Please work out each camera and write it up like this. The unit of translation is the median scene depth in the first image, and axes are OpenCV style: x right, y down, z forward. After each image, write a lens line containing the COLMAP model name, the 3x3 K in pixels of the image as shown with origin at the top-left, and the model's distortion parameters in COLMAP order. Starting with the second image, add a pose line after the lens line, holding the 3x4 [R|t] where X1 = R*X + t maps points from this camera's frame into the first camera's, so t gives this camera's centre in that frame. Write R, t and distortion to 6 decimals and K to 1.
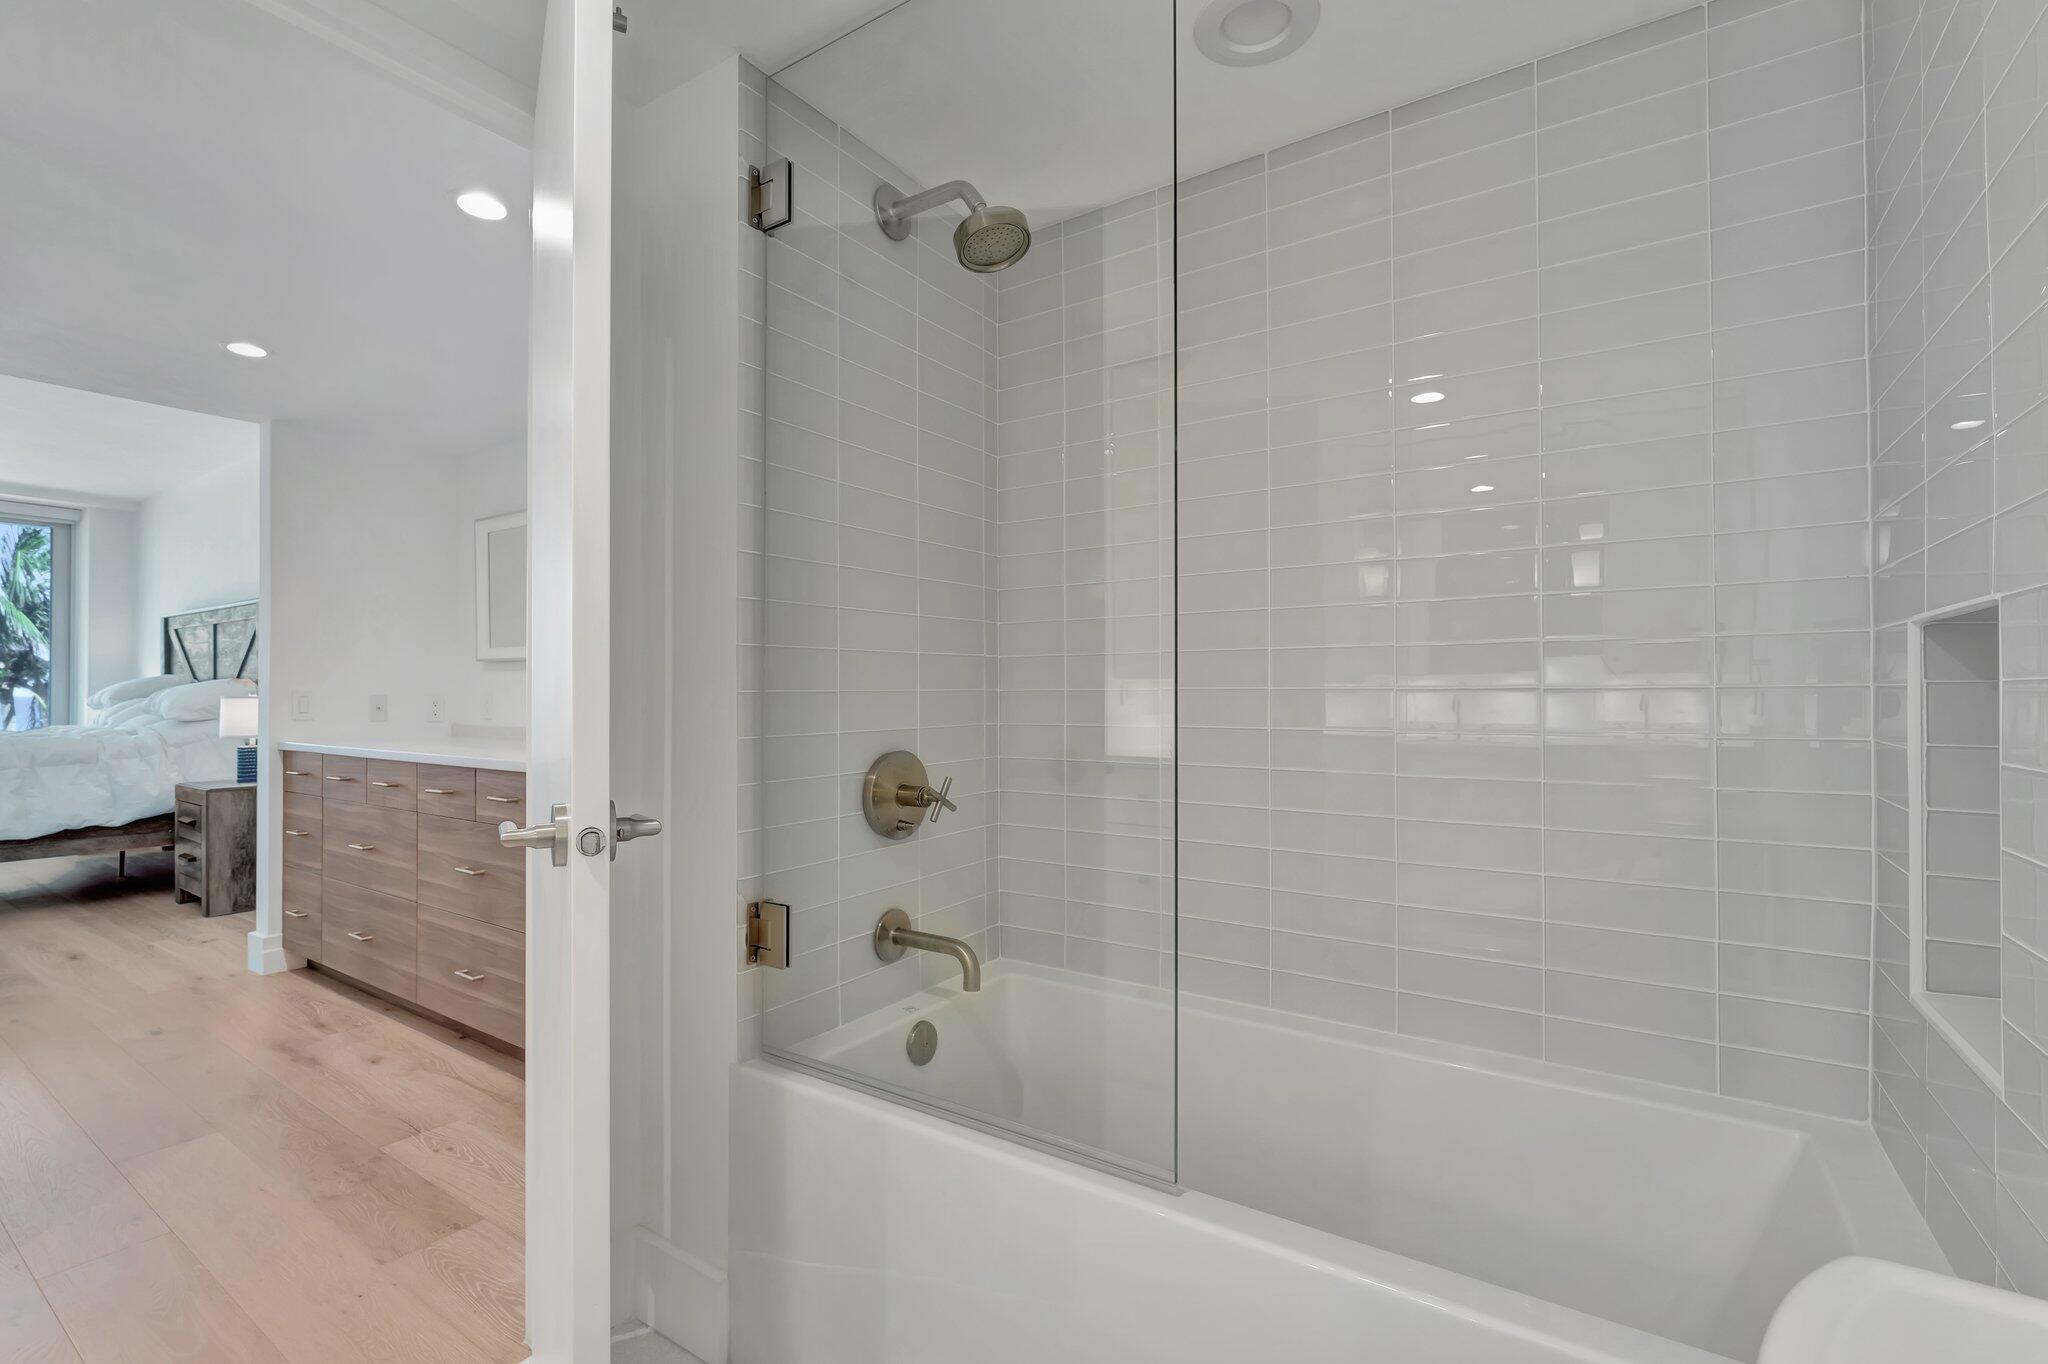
lens RADIAL K [[914.4, 0, 1024.0], [0, 914.4, 682.0], [0, 0, 1]] dist [-0.003164, 0.000148]
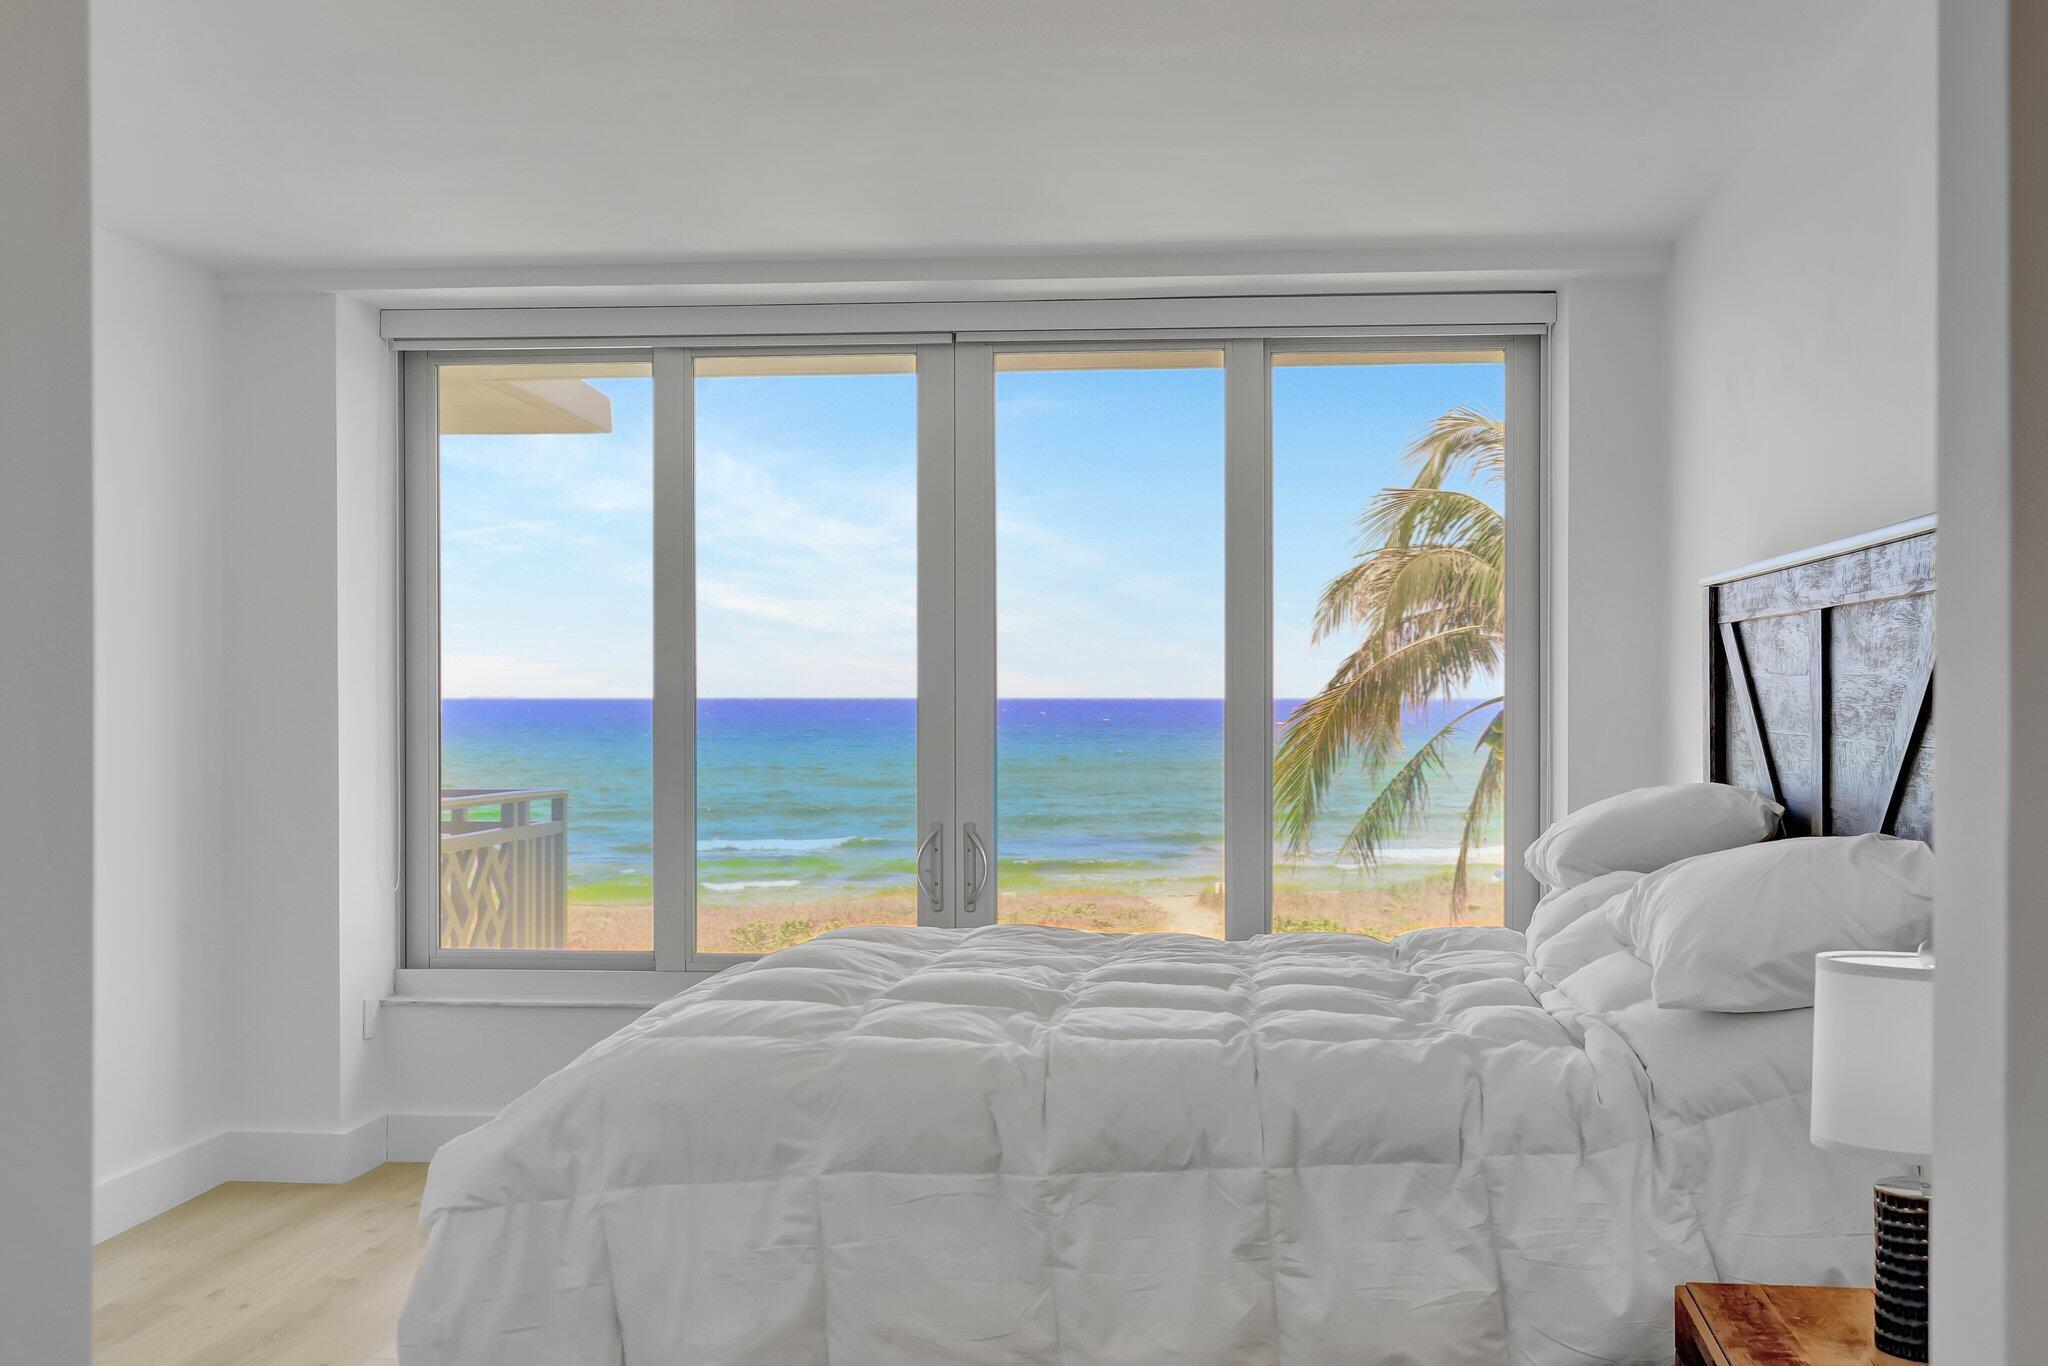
lens RADIAL K [[2333.4, 0, 1029.0], [0, 2333.4, 741.6], [0, 0, 1]] dist [-0.013393, 0.026599]
pose [[0.470372, 0.019674, -0.882249, -0.469205], [0.010349, 0.999560, 0.027808, -0.056010], [0.882407, -0.022211, 0.469962, 0.564395]]
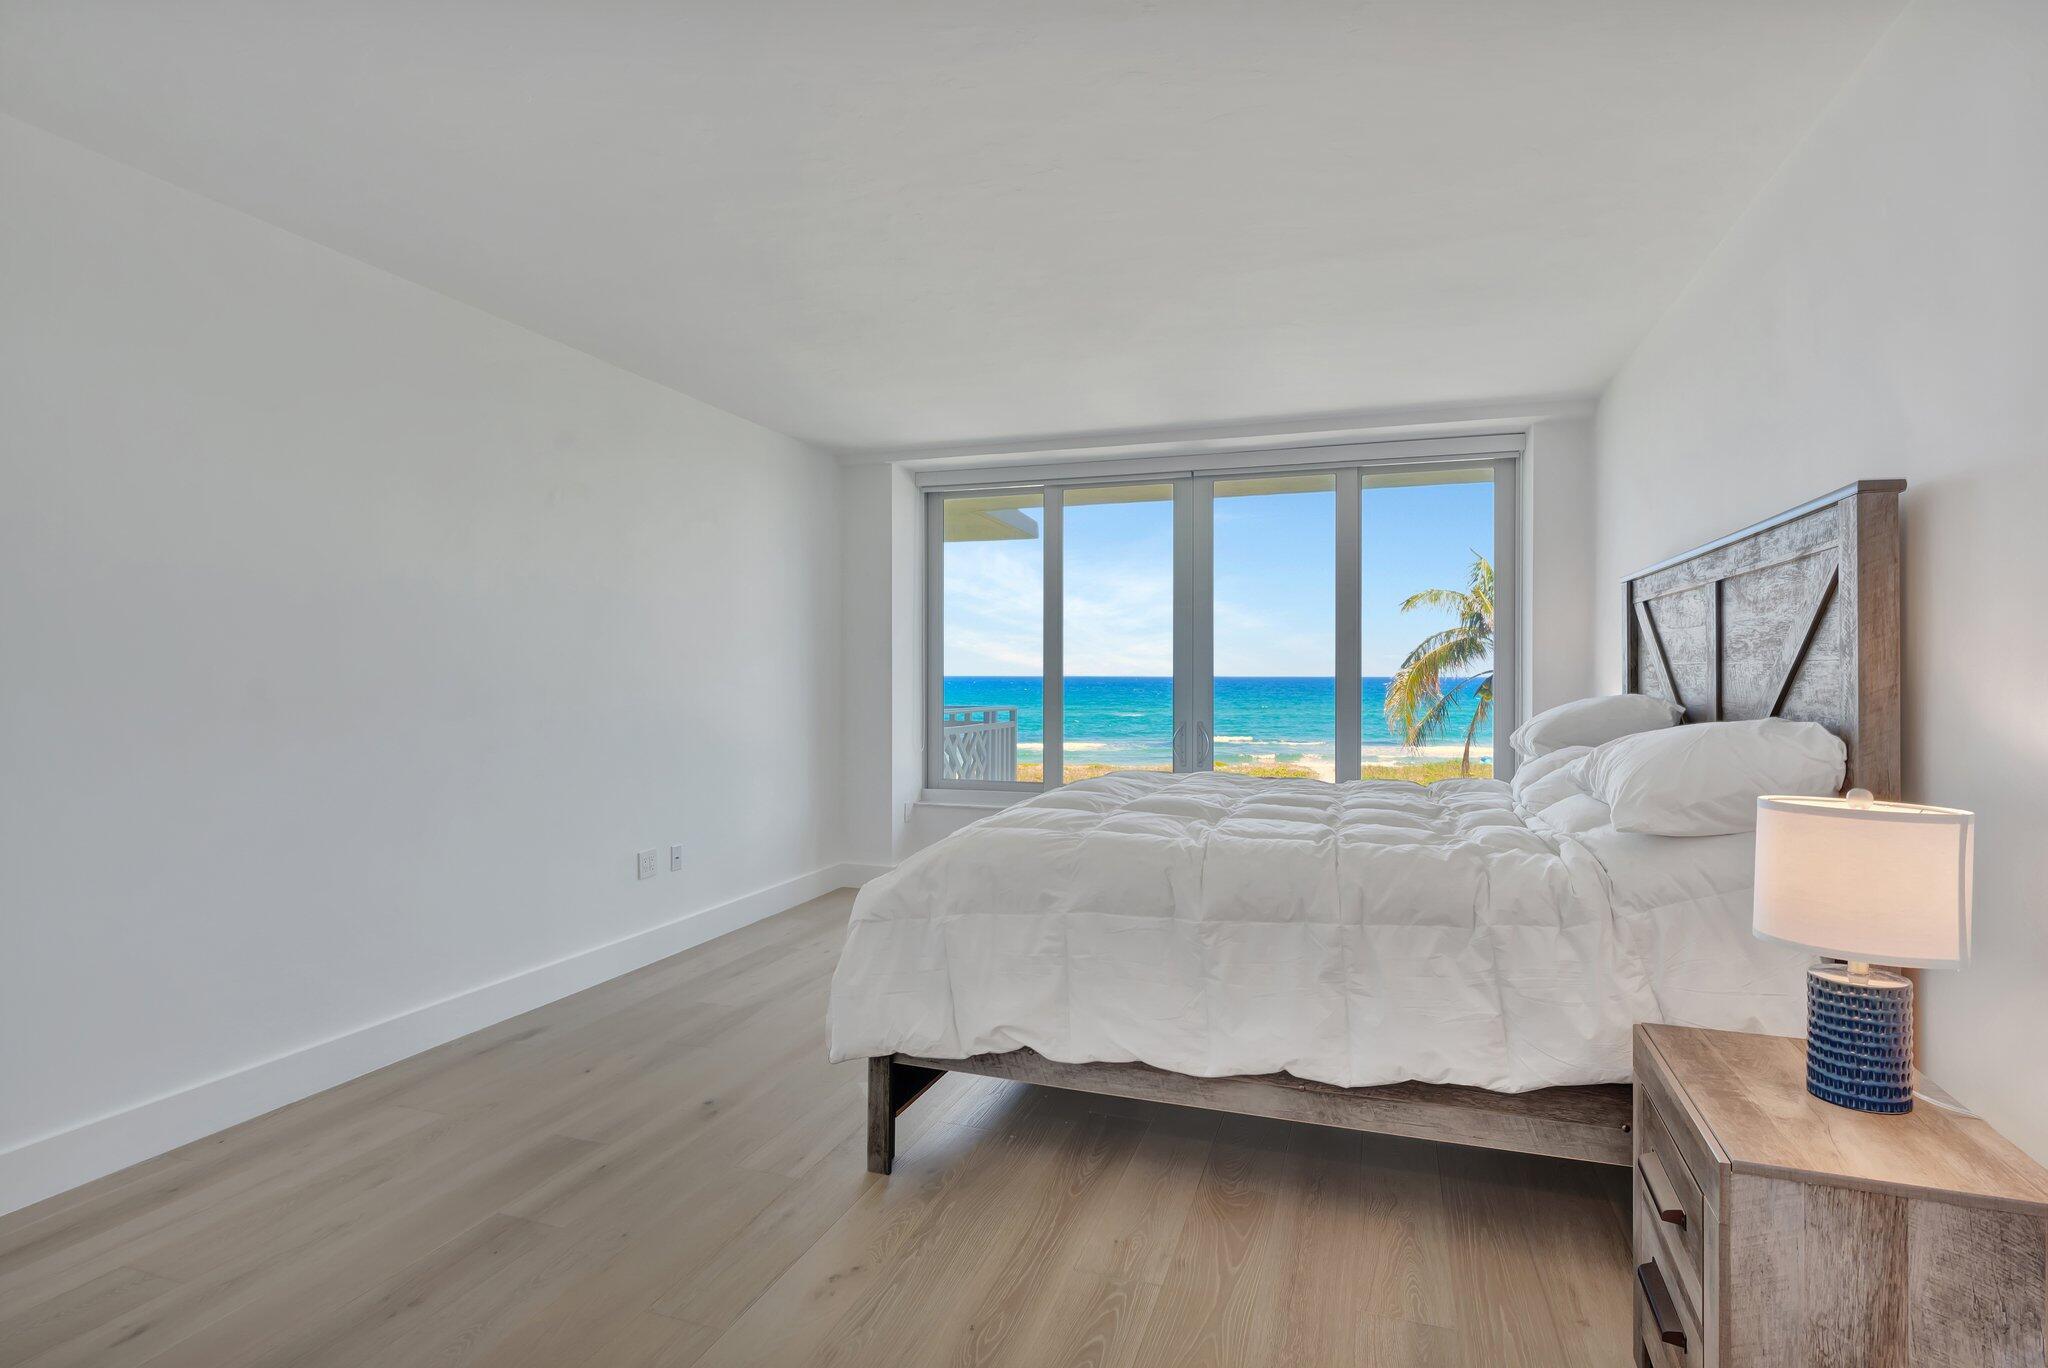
lens RADIAL K [[1022.7, 0, 1024.0], [0, 1022.7, 684.0], [0, 0, 1]] dist [-0.004002, -0.001040]
pose [[0.262662, 0.010664, -0.964829, -0.622560], [0.009981, 0.999855, 0.013768, -0.030070], [0.964836, -0.013246, 0.262517, 0.681004]]
